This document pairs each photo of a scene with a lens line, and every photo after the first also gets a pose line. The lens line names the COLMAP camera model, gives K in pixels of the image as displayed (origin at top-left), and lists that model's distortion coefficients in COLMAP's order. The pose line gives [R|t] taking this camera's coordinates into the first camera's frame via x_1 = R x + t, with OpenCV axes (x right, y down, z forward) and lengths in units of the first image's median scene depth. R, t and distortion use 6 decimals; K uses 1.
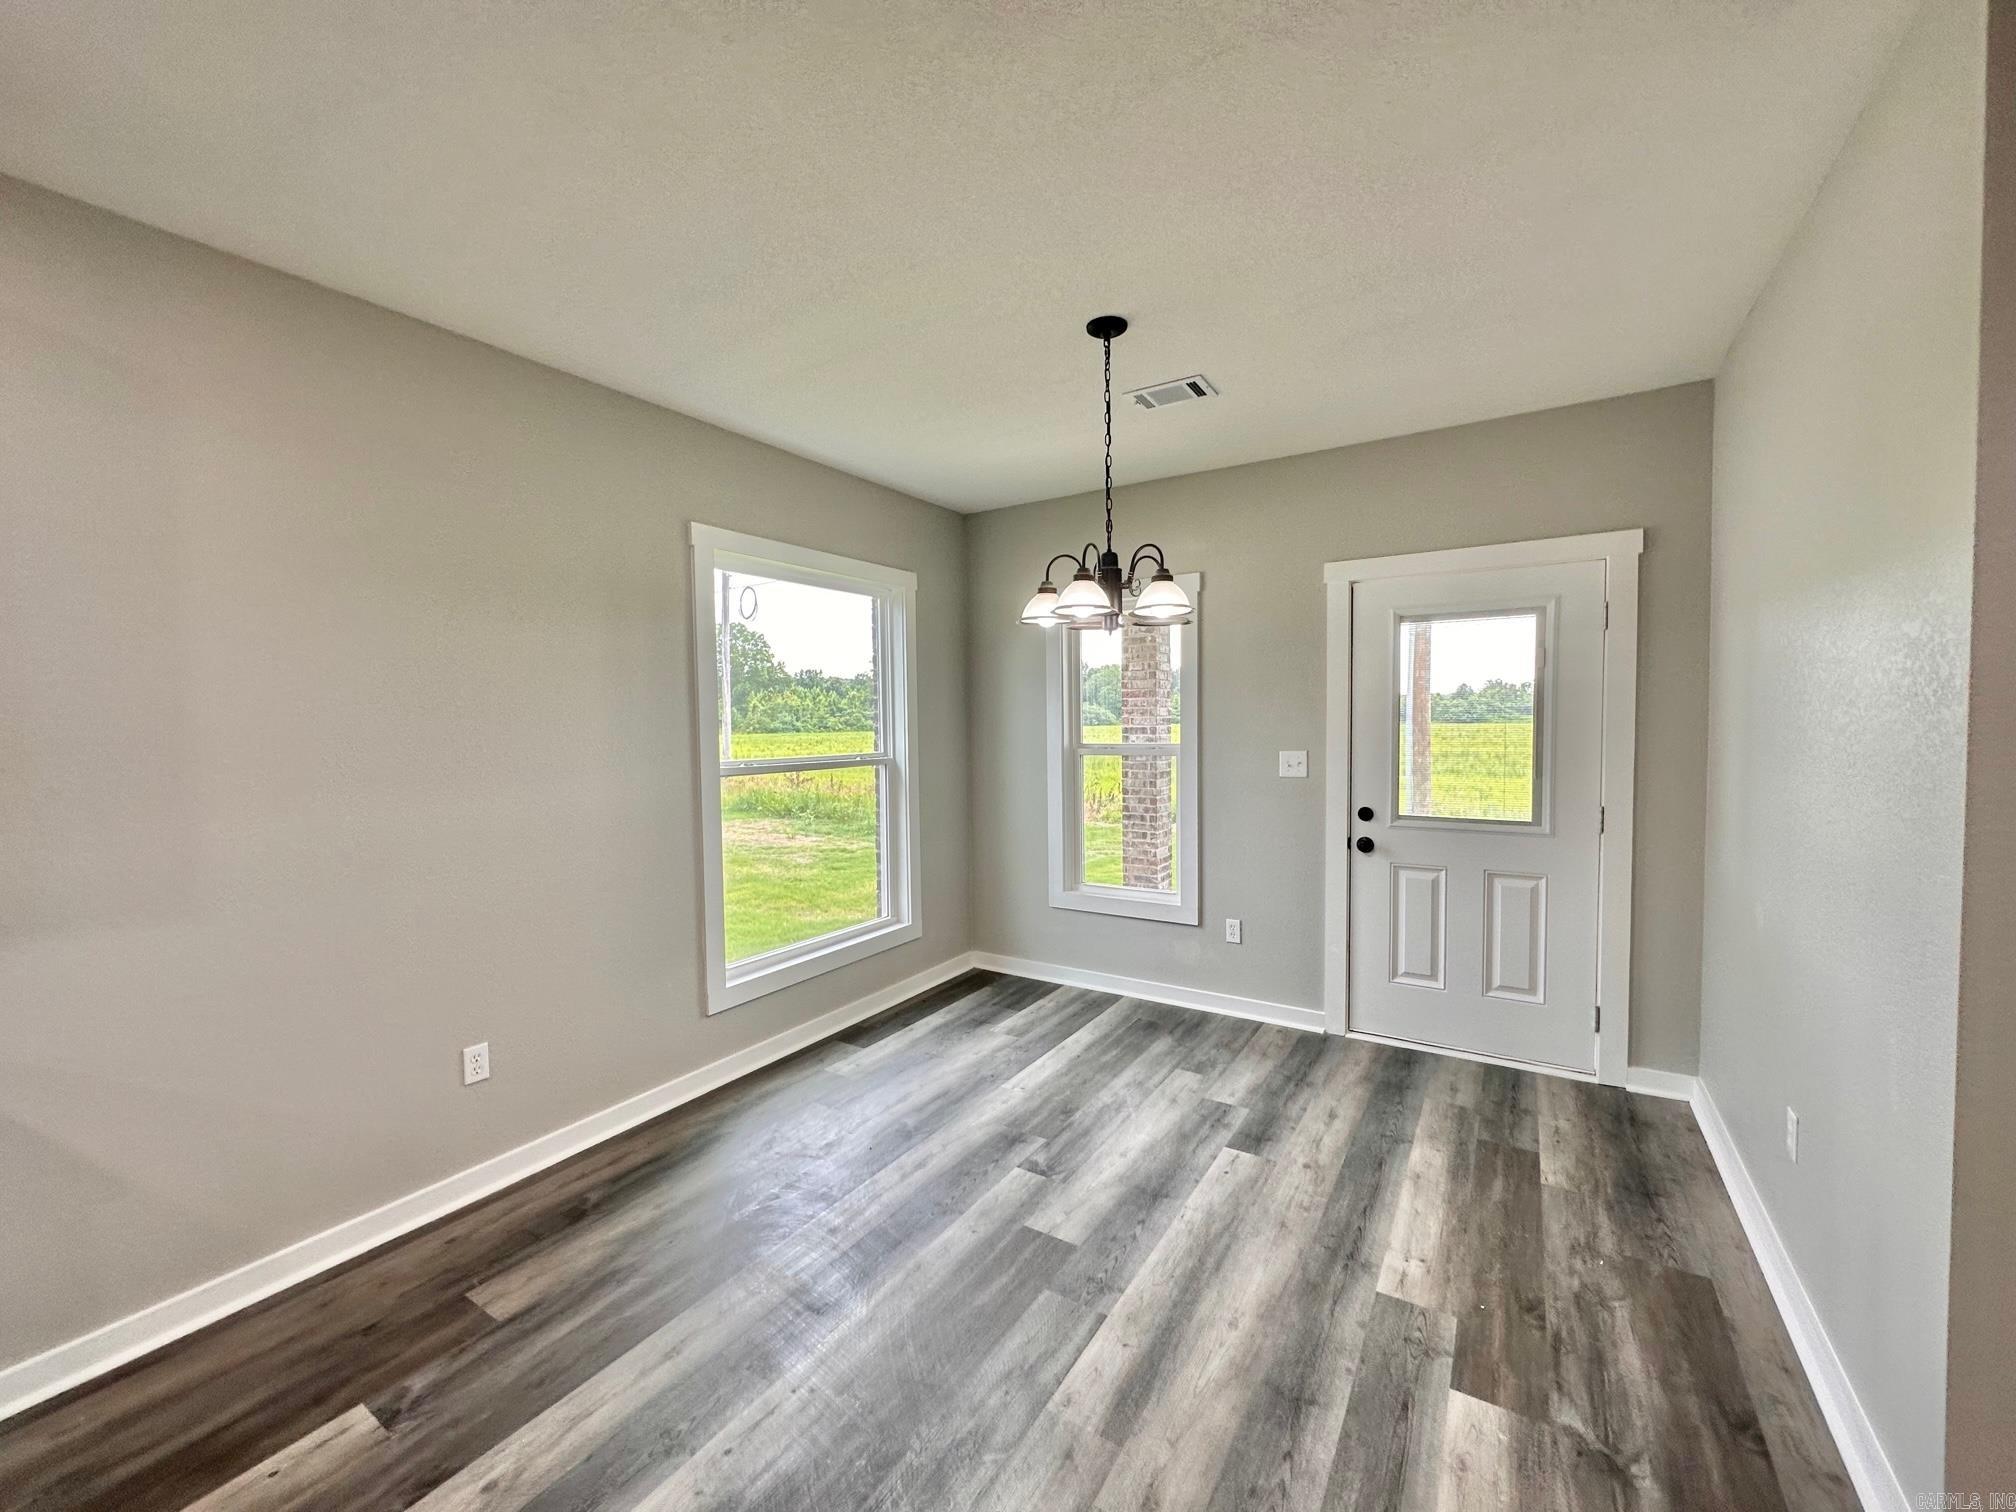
lens RADIAL K [[802.3, 0, 1016.6], [0, 802.3, 759.2], [0, 0, 1]] dist [0.000145, 0.000405]
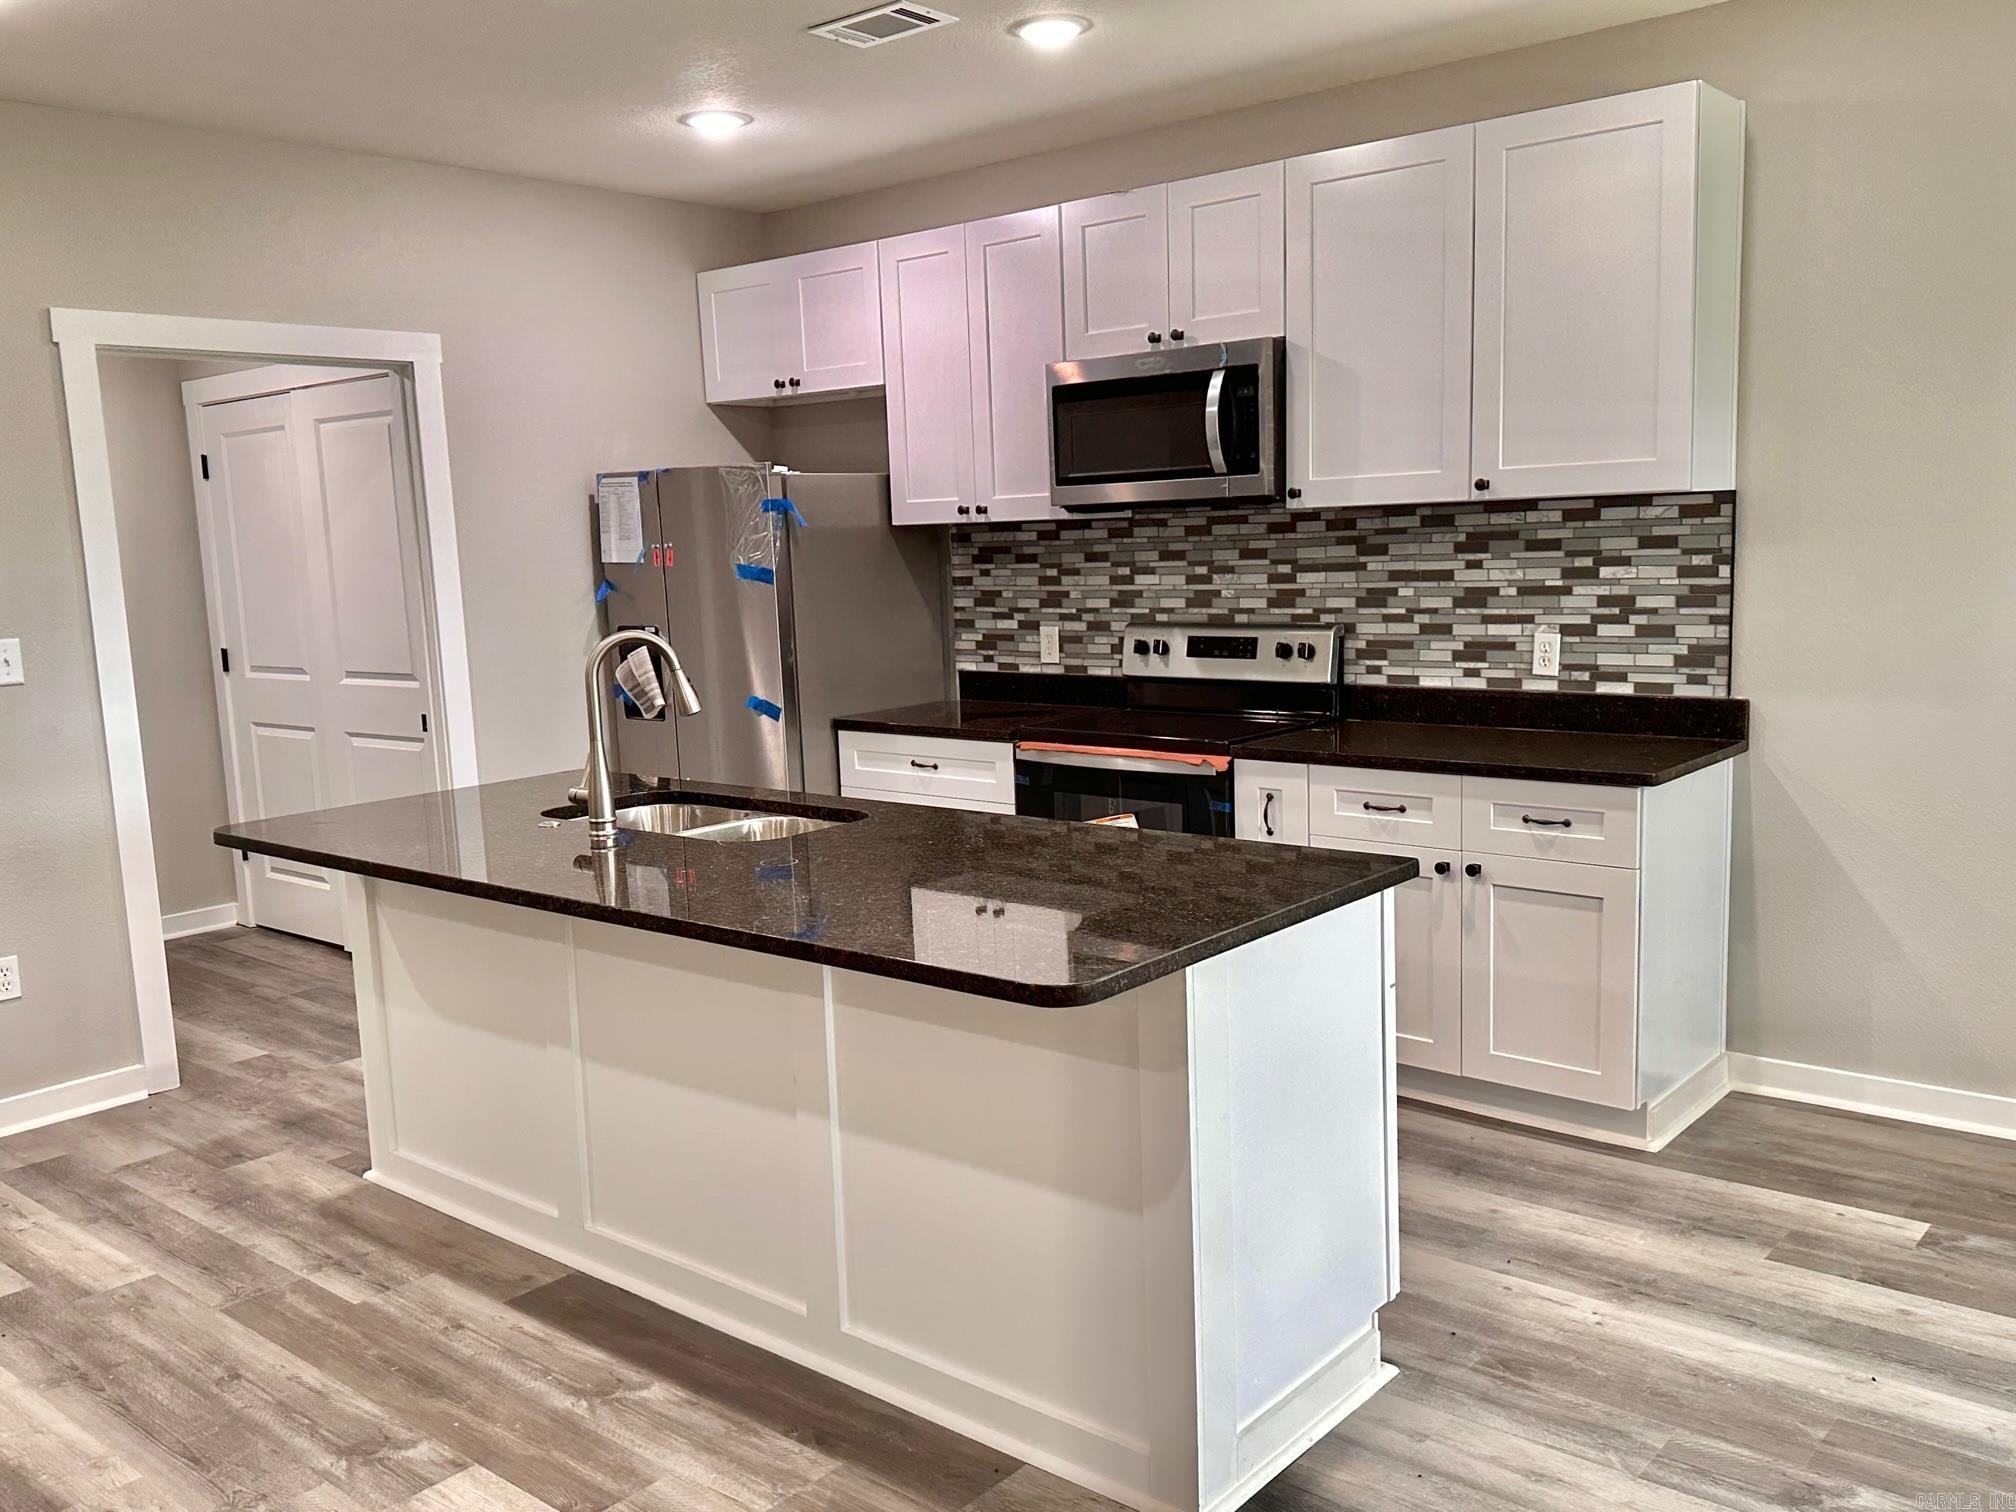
lens RADIAL K [[1673.5, 0, 992.0], [0, 1673.5, 757.7], [0, 0, 1]] dist [0.065453, -0.080389]
pose [[-0.150816, 0.150691, -0.977009, 0.536997], [-0.005613, 0.988167, 0.153278, -0.017386], [0.988546, 0.028600, -0.148186, 0.082844]]
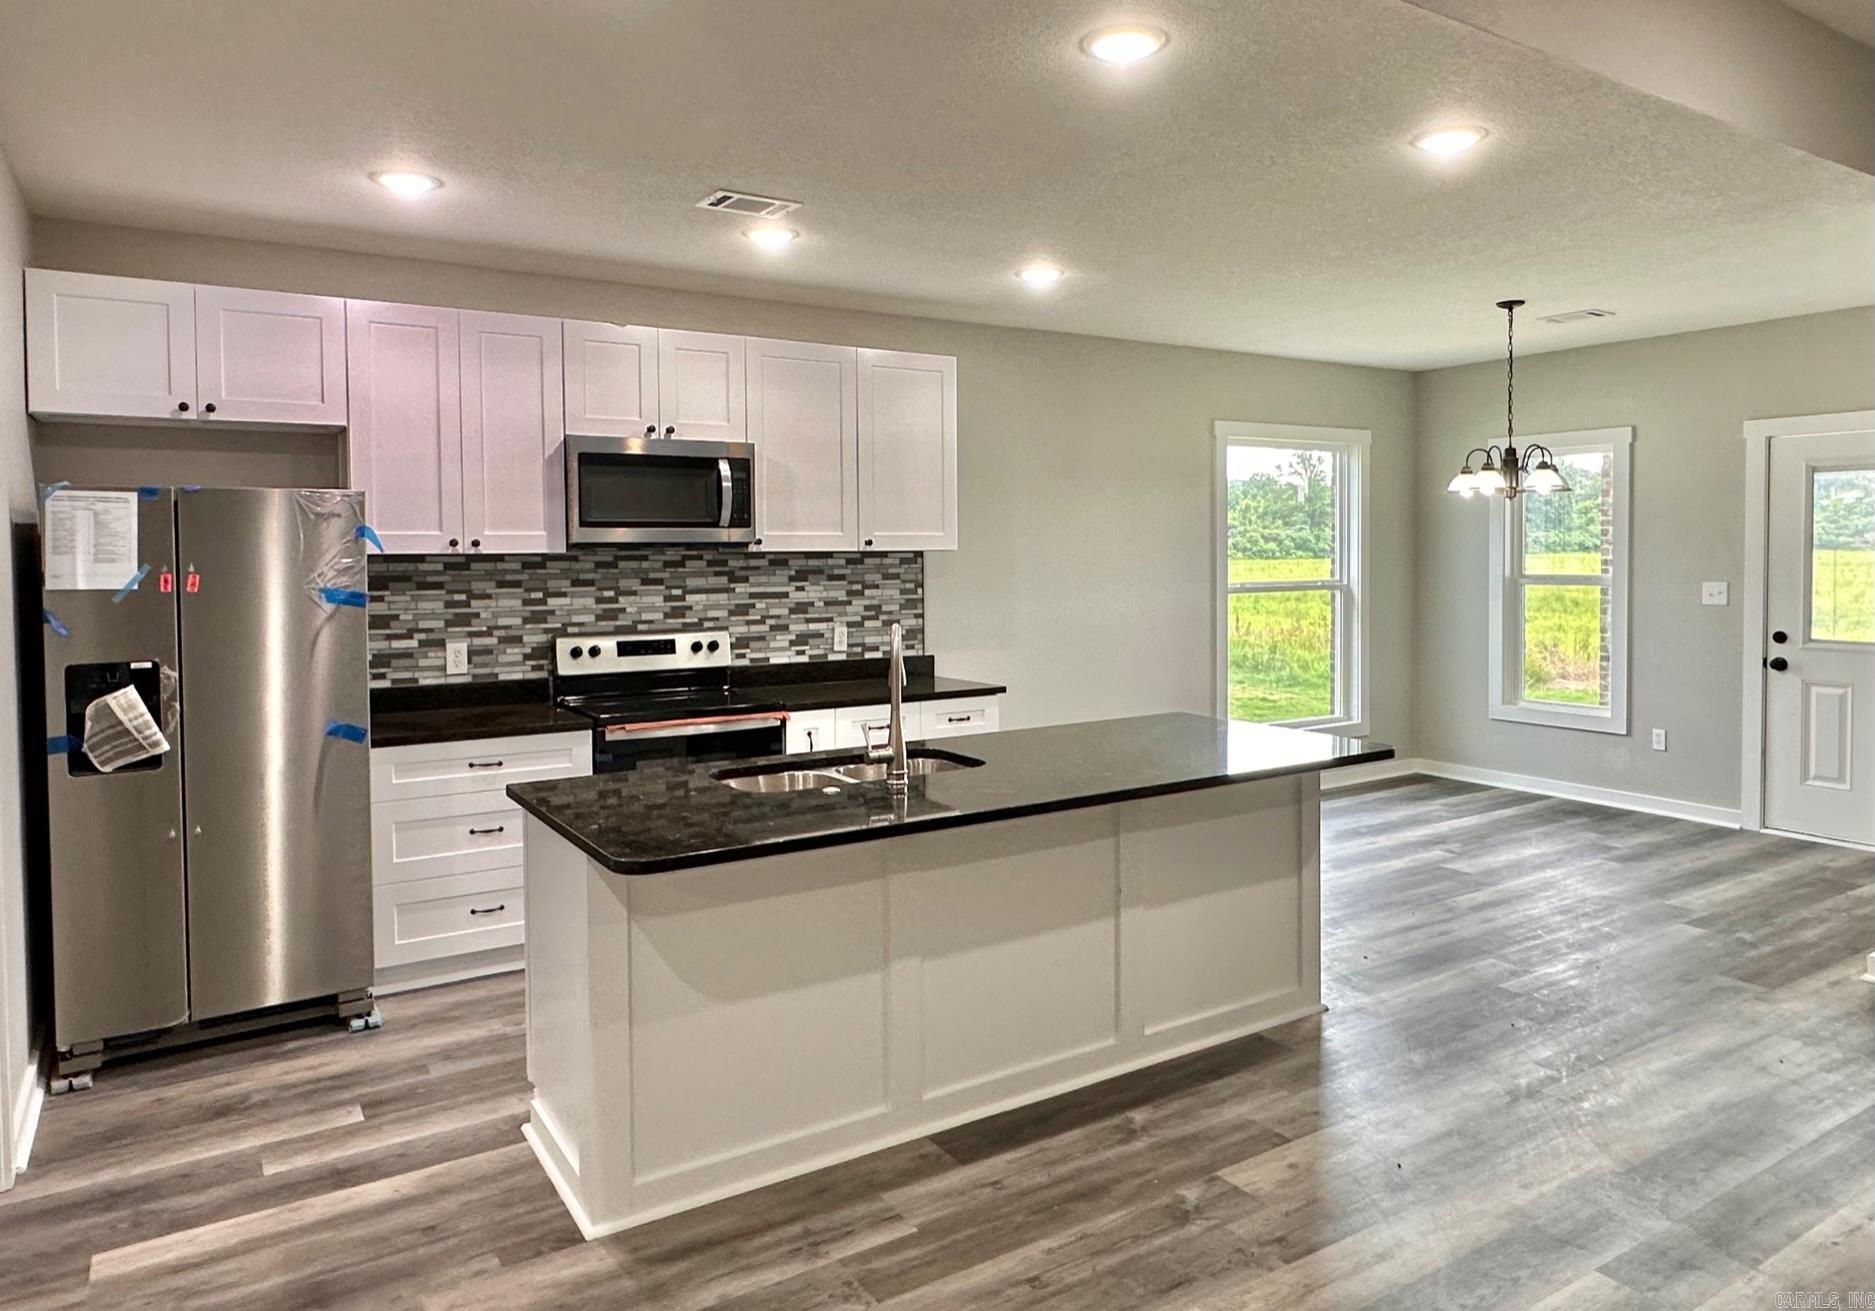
lens RADIAL K [[1203.0, 0, 943.2], [0, 1203.0, 588.4], [0, 0, 1]] dist [-0.009077, 0.004645]
pose [[0.902532, 0.018133, -0.430241, 0.081760], [-0.022498, 0.999734, -0.005061, 0.030952], [0.430035, 0.014247, 0.902700, -0.978118]]
